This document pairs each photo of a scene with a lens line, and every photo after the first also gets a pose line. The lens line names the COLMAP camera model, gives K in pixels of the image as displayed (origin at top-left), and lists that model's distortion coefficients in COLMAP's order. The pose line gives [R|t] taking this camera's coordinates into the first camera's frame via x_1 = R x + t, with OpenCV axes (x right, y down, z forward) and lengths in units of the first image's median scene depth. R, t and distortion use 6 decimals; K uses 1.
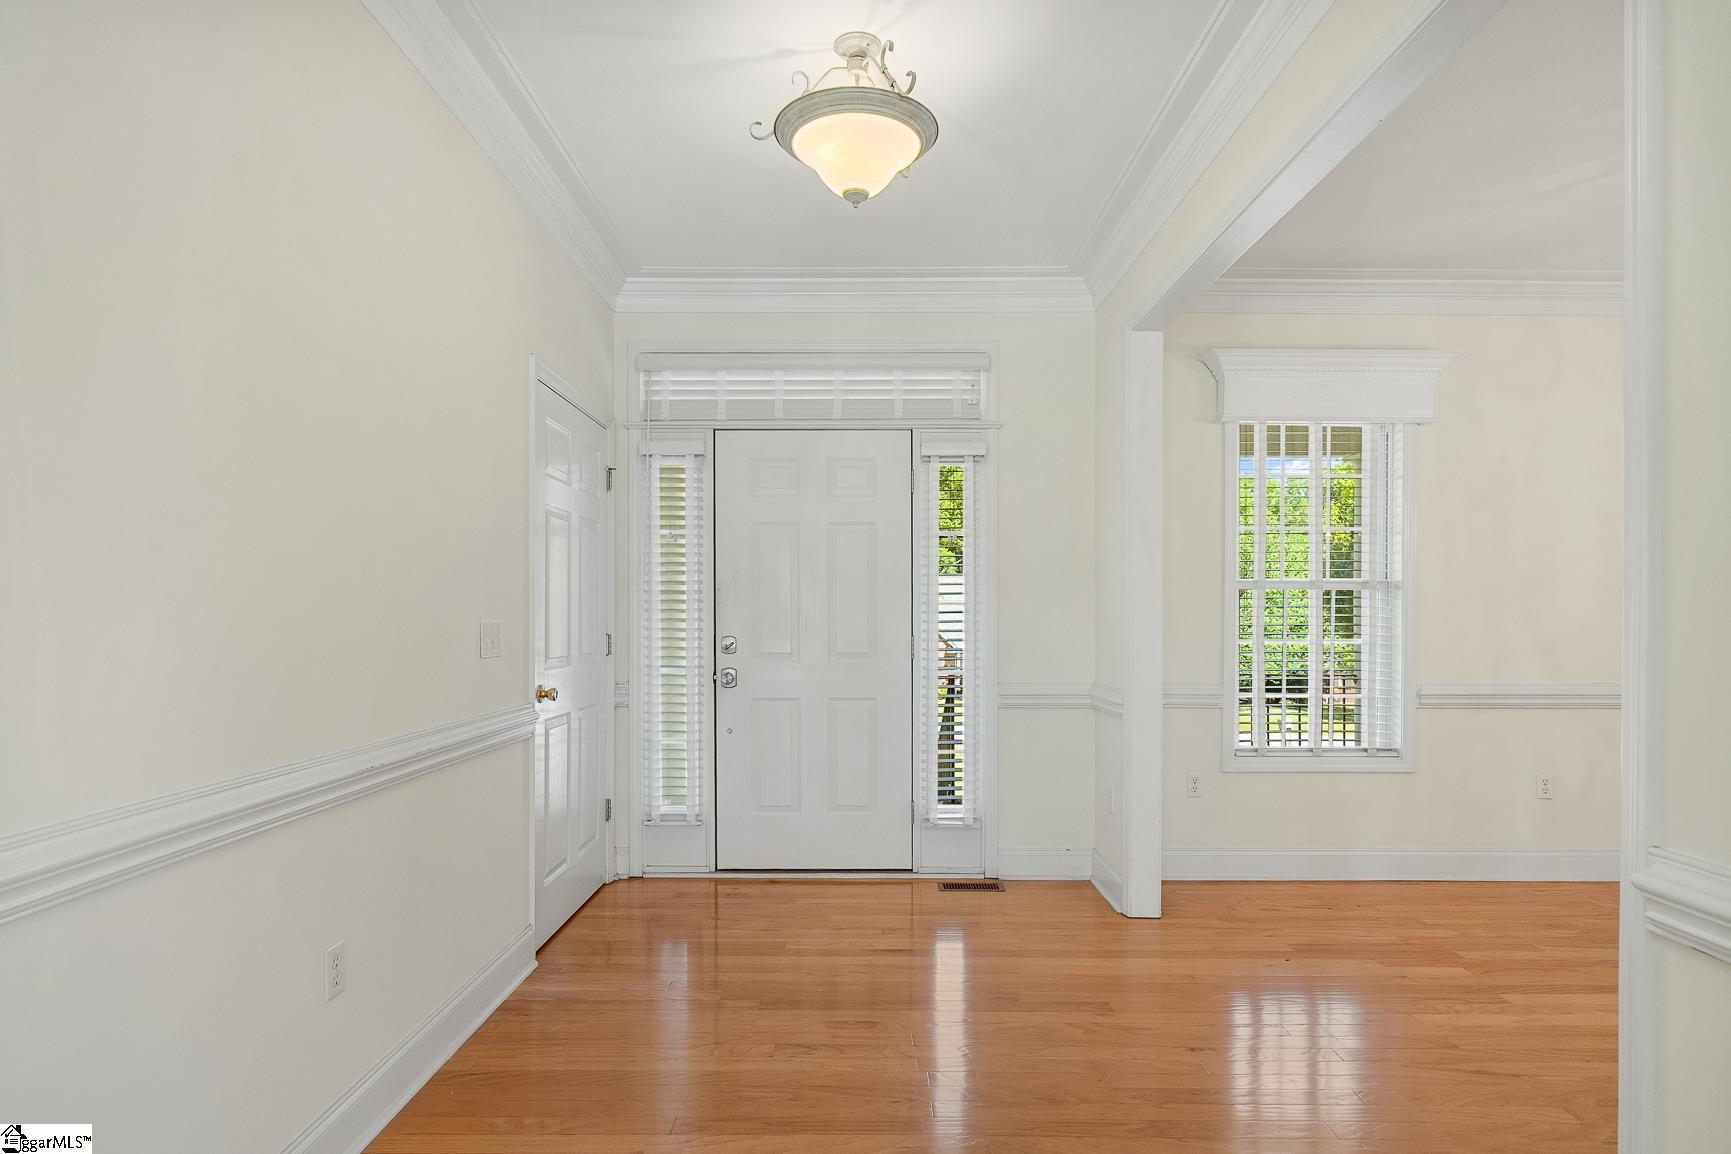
lens RADIAL K [[948.5, 0, 859.8], [0, 948.5, 620.8], [0, 0, 1]] dist [-0.002232, -0.000076]
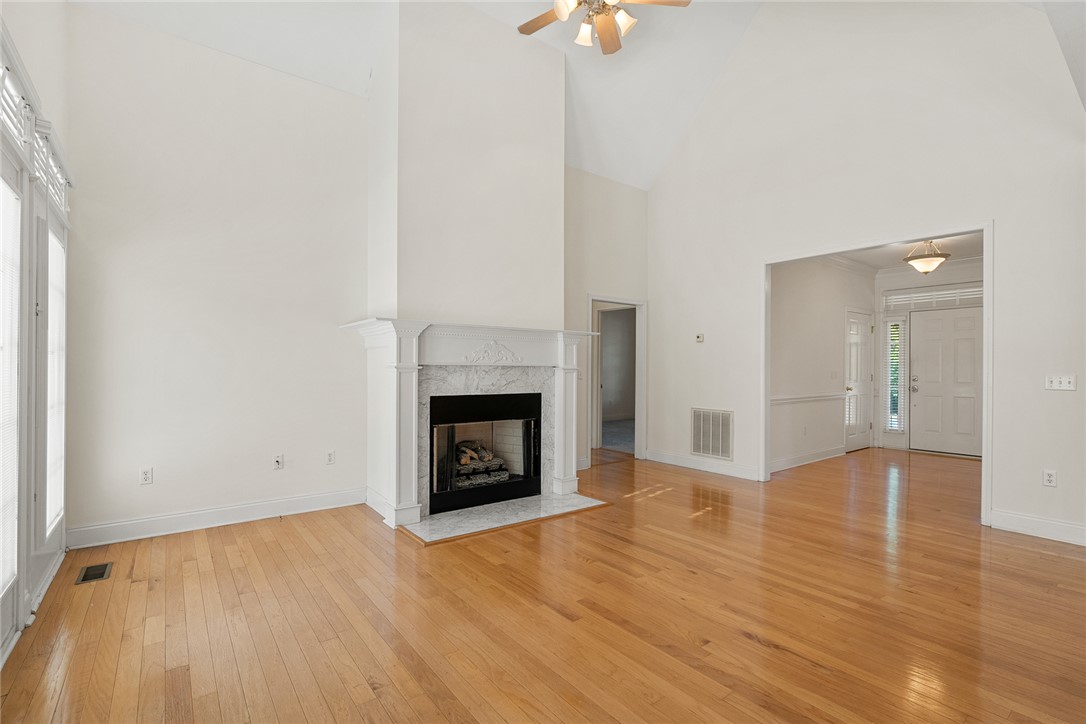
lens RADIAL K [[490.4, 0, 543.3], [0, 490.4, 370.1], [0, 0, 1]] dist [-0.002092, -0.000296]
pose [[0.615976, 0.003048, -0.787759, 0.395195], [-0.009083, 0.999954, -0.003233, 0.013504], [0.787712, 0.009147, 0.615975, -1.016628]]
